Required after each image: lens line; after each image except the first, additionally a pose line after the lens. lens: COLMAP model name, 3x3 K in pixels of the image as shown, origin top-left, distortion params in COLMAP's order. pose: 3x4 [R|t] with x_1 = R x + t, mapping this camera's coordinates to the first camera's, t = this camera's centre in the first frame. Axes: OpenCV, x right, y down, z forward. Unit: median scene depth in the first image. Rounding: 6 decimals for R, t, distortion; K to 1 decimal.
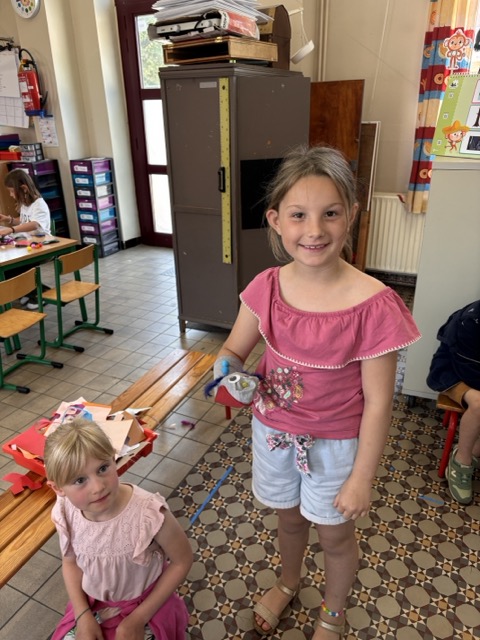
lens RADIAL K [[485.7, 0, 239.9], [0, 485.7, 323.1], [0, 0, 1]] dist [0.018230, -0.020947]
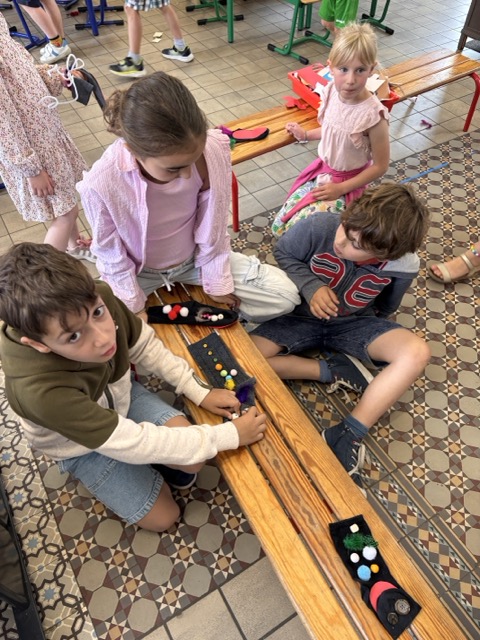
lens RADIAL K [[485.7, 0, 239.8], [0, 485.7, 318.5], [0, 0, 1]] dist [0.018230, -0.020947]
pose [[0.837682, 0.434206, -0.331291, 0.087744], [-0.243470, 0.839860, 0.485137, 0.126765], [0.488887, -0.325731, 0.809252, -0.235046]]
